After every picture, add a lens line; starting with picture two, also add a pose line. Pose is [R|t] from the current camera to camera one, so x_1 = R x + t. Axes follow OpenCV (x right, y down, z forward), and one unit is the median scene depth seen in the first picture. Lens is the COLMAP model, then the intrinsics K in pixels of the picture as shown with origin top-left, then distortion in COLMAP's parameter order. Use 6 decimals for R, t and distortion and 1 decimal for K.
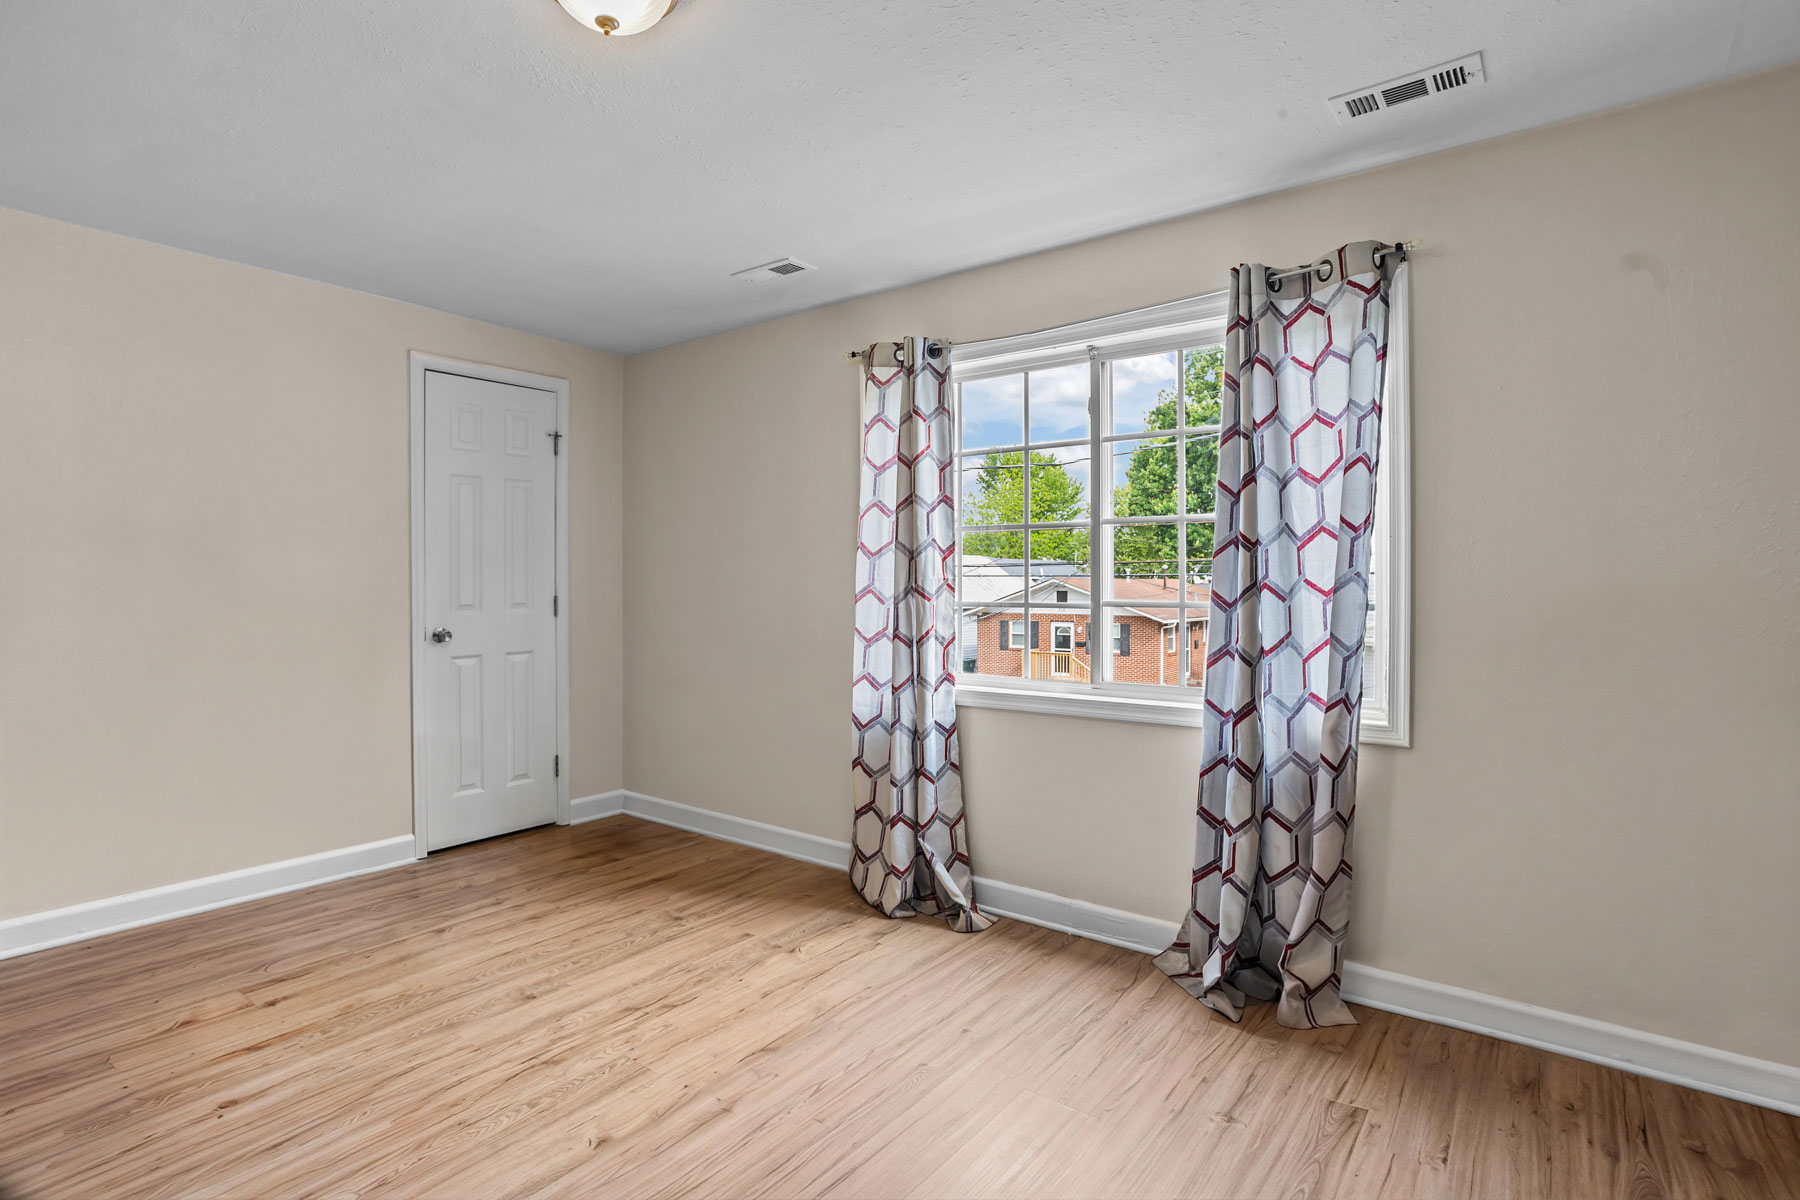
lens RADIAL K [[921.5, 0, 899.1], [0, 921.5, 587.0], [0, 0, 1]] dist [-0.043302, 0.023146]
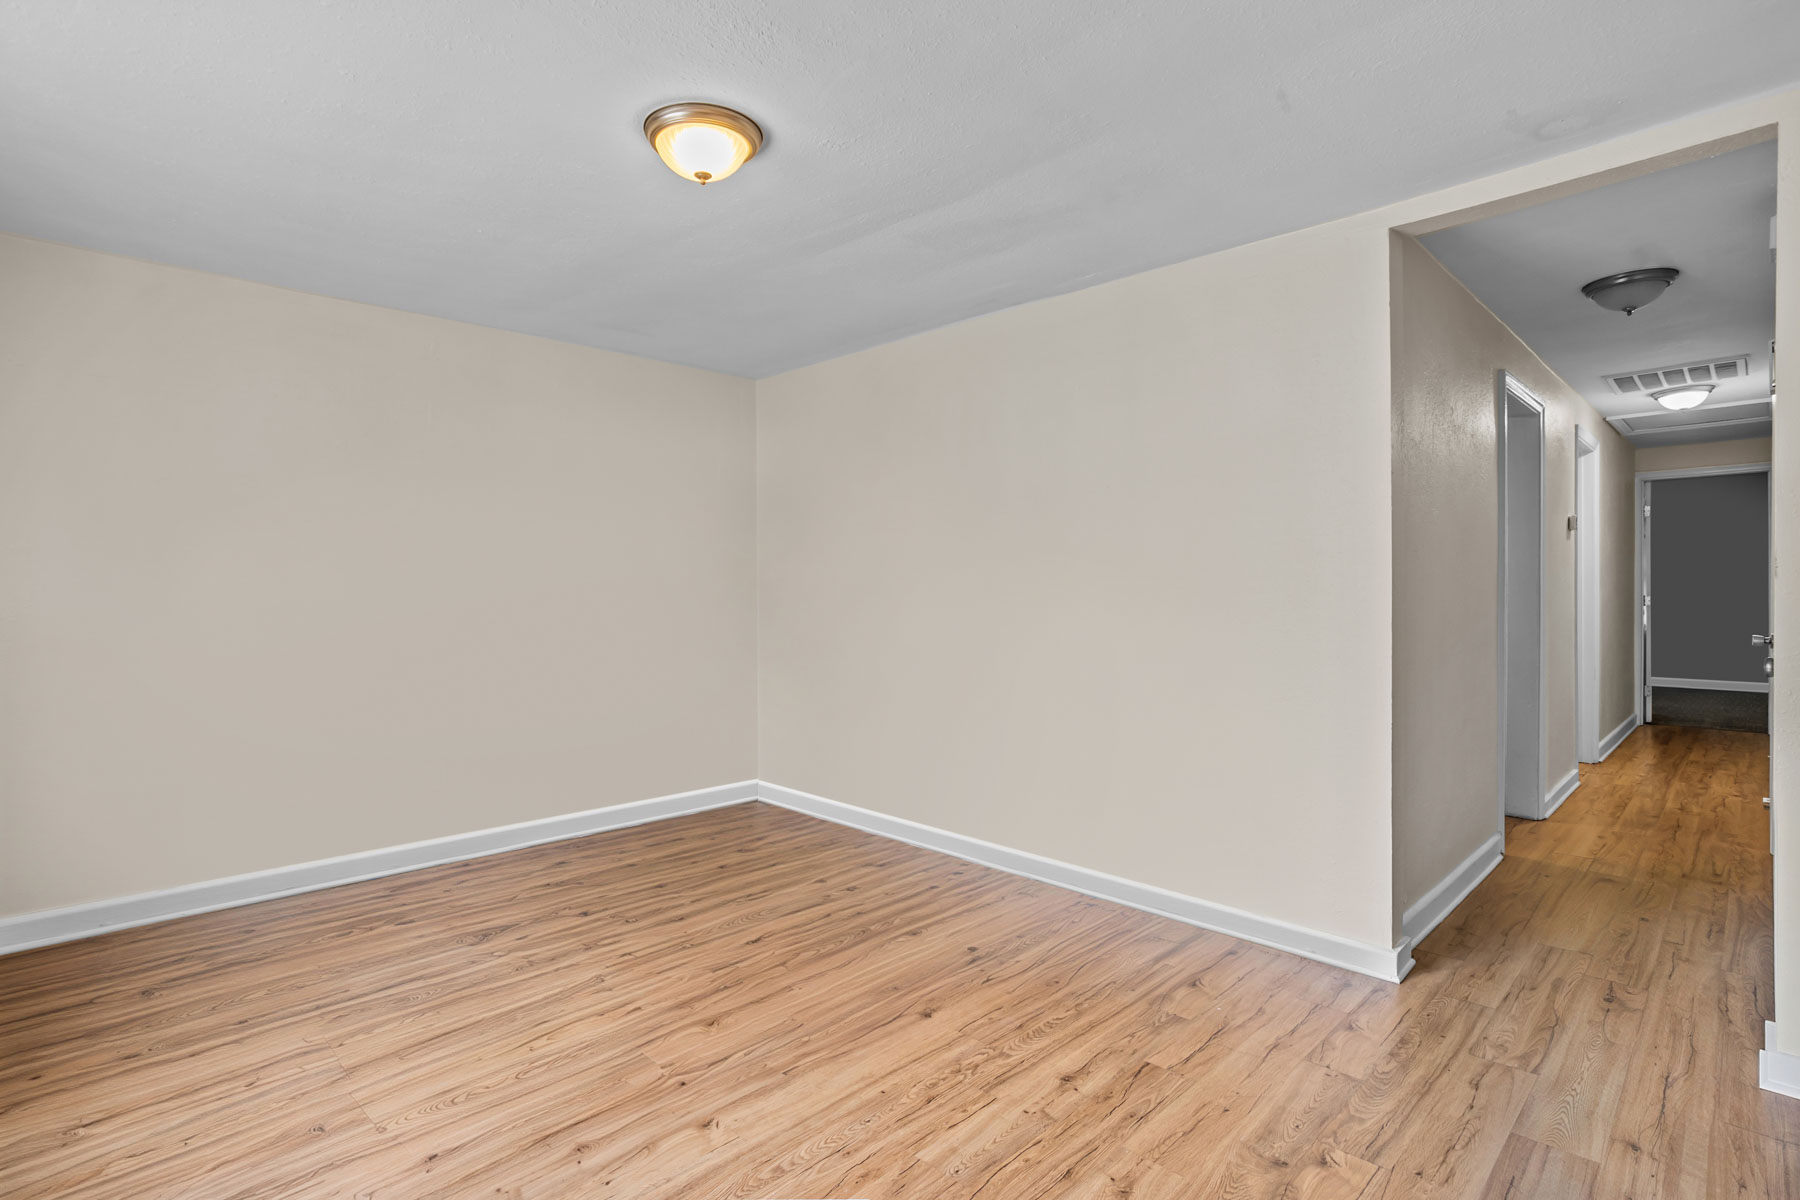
lens RADIAL K [[921.5, 0, 898.4], [0, 921.5, 597.4], [0, 0, 1]] dist [-0.043302, 0.023146]
pose [[-0.991137, -0.000998, 0.132841, -0.476494], [0.000747, 0.999914, 0.013089, -0.006397], [-0.132842, 0.013073, -0.991051, 1.390604]]
